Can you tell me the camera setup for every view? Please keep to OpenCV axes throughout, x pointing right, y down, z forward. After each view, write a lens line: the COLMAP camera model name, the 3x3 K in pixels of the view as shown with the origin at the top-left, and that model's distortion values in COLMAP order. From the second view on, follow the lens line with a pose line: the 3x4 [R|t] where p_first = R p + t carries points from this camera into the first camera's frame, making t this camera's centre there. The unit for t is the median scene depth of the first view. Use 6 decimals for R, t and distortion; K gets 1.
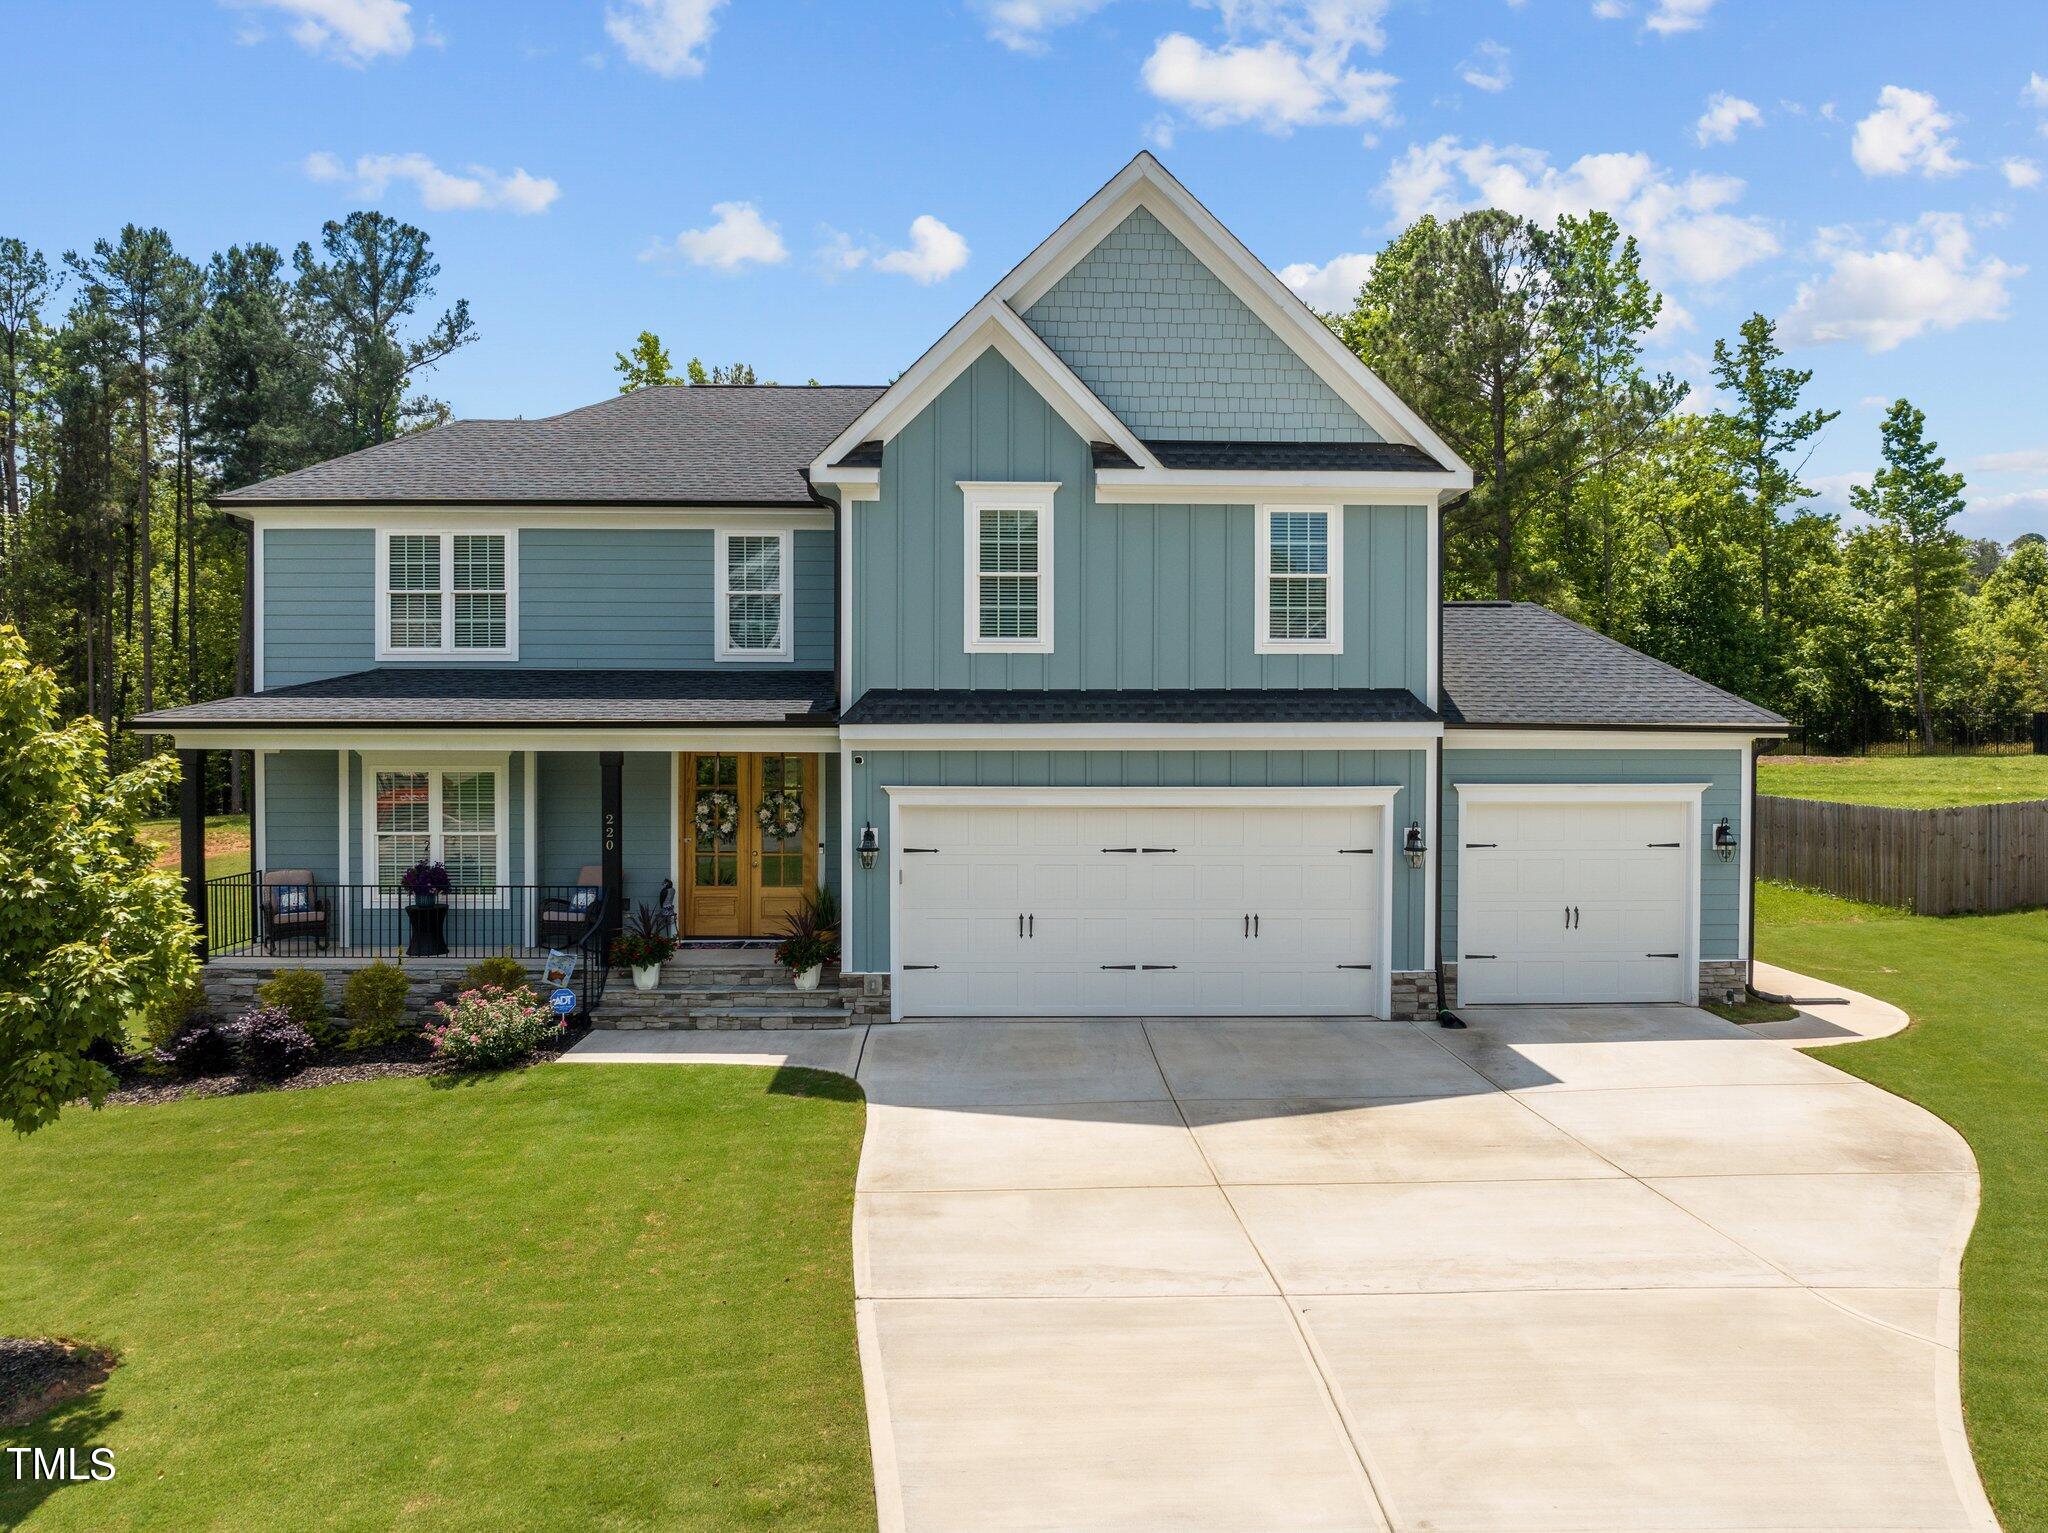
lens RADIAL K [[1444.2, 0, 1030.6], [0, 1444.2, 782.0], [0, 0, 1]] dist [-0.034383, 0.009869]
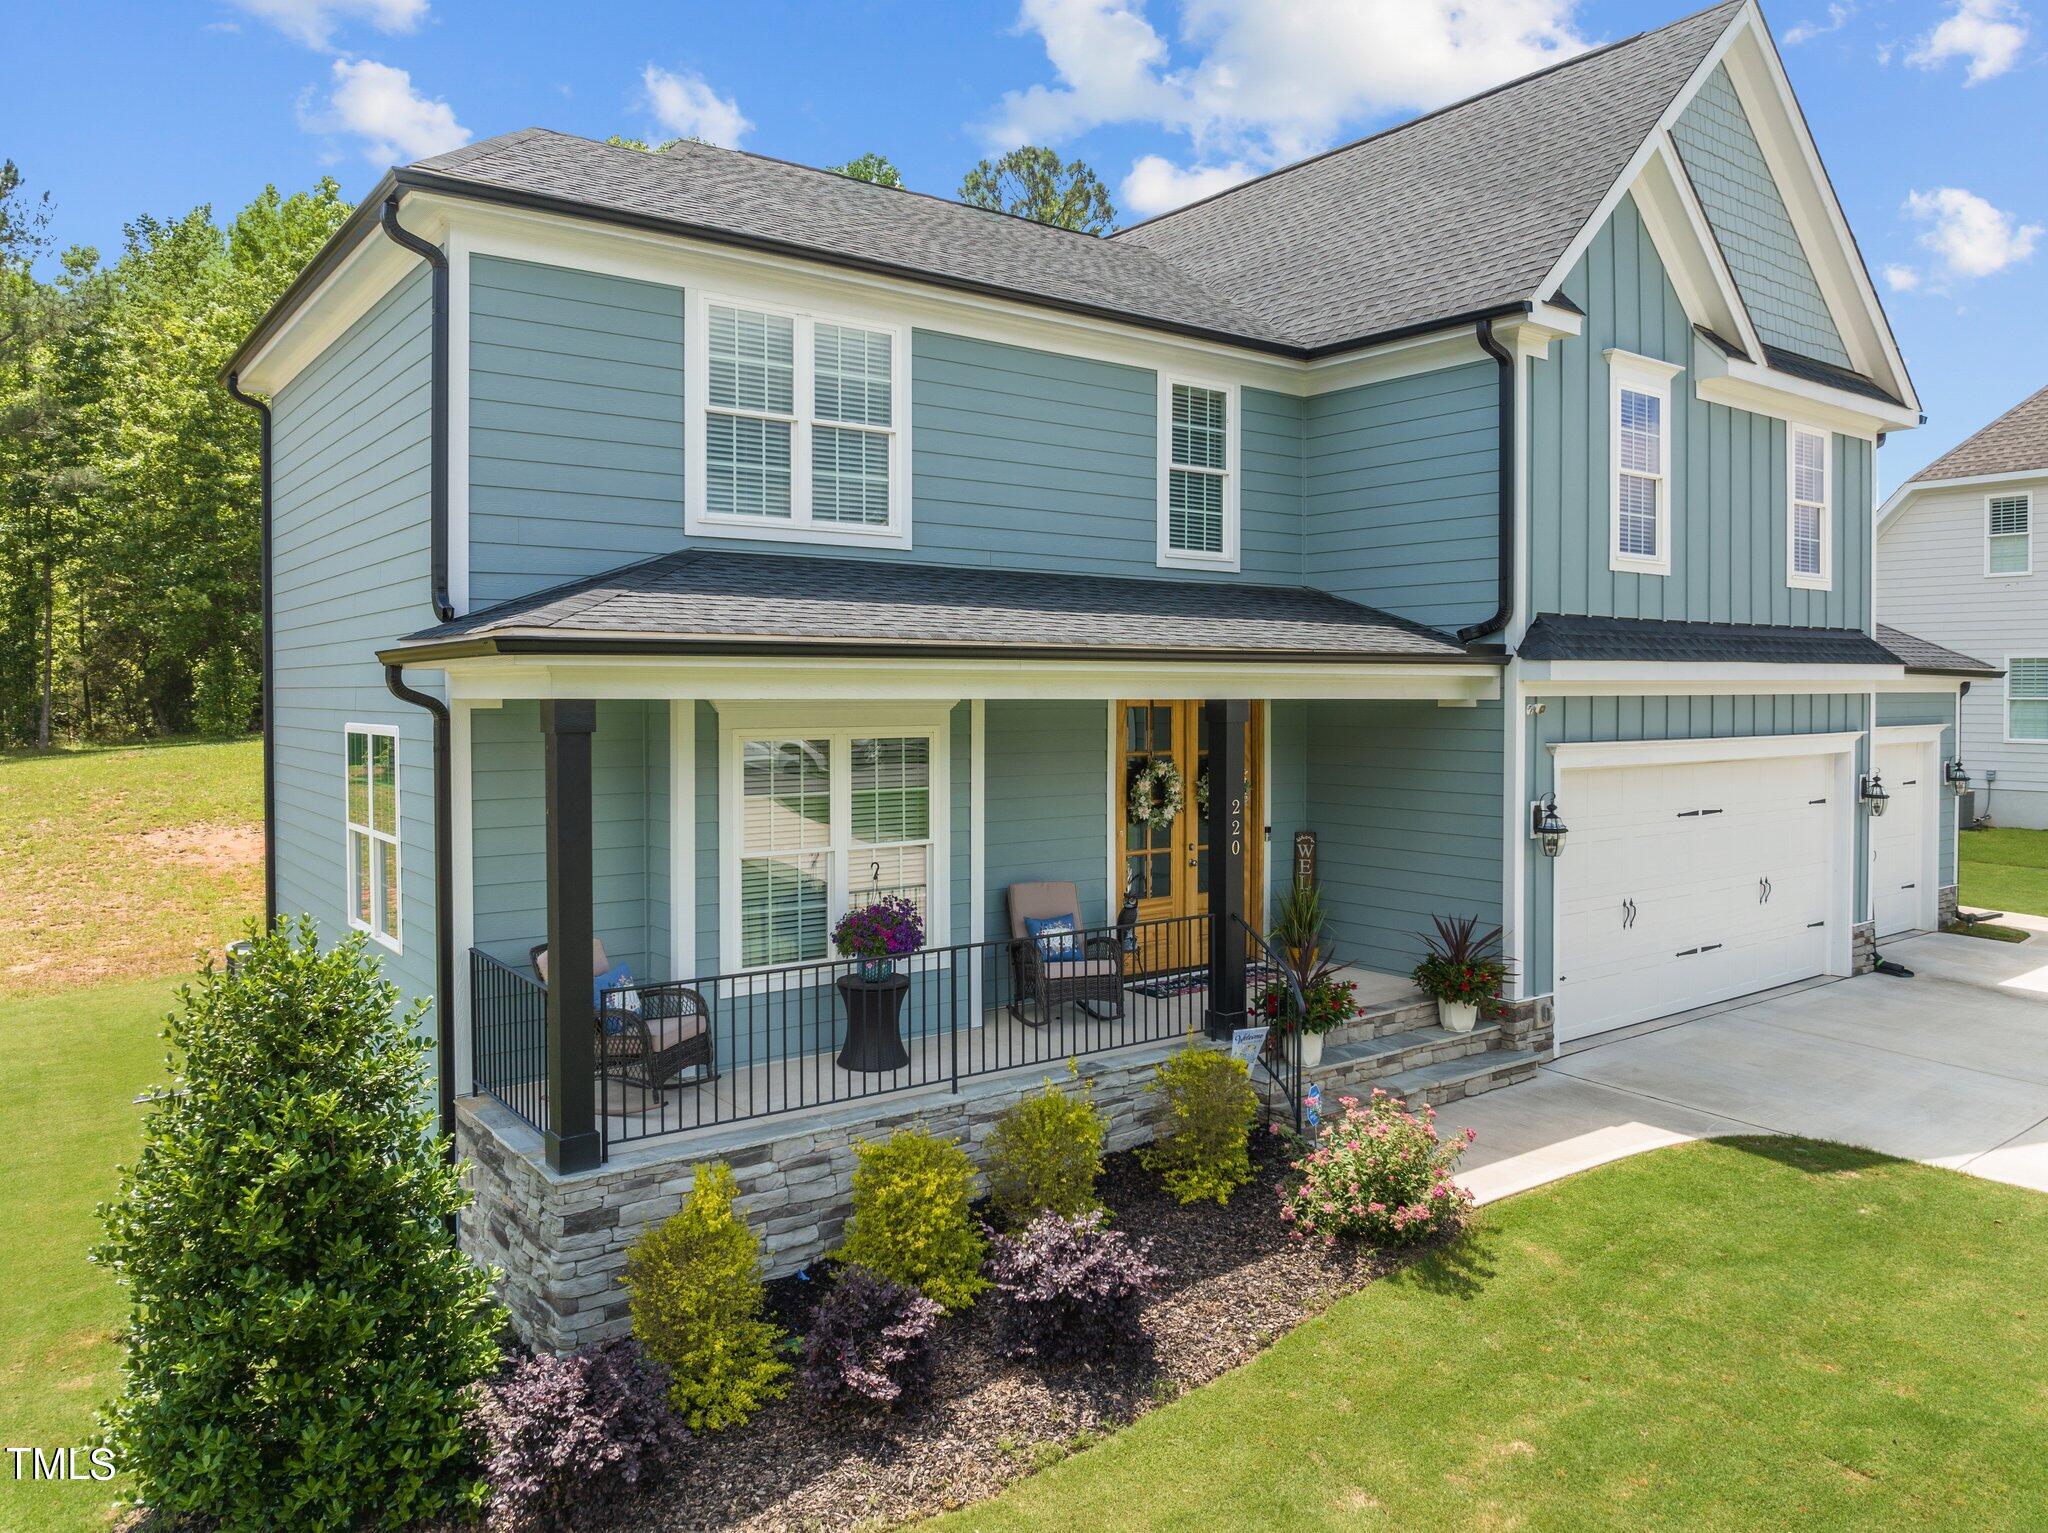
lens RADIAL K [[1454.8, 0, 1032.9], [0, 1454.8, 716.2], [0, 0, 1]] dist [-0.033635, -0.002047]
pose [[0.814654, -0.012010, 0.579823, -0.740186], [0.017268, 0.999845, -0.003551, -0.013305], [-0.579690, 0.012905, 0.814735, 0.535929]]
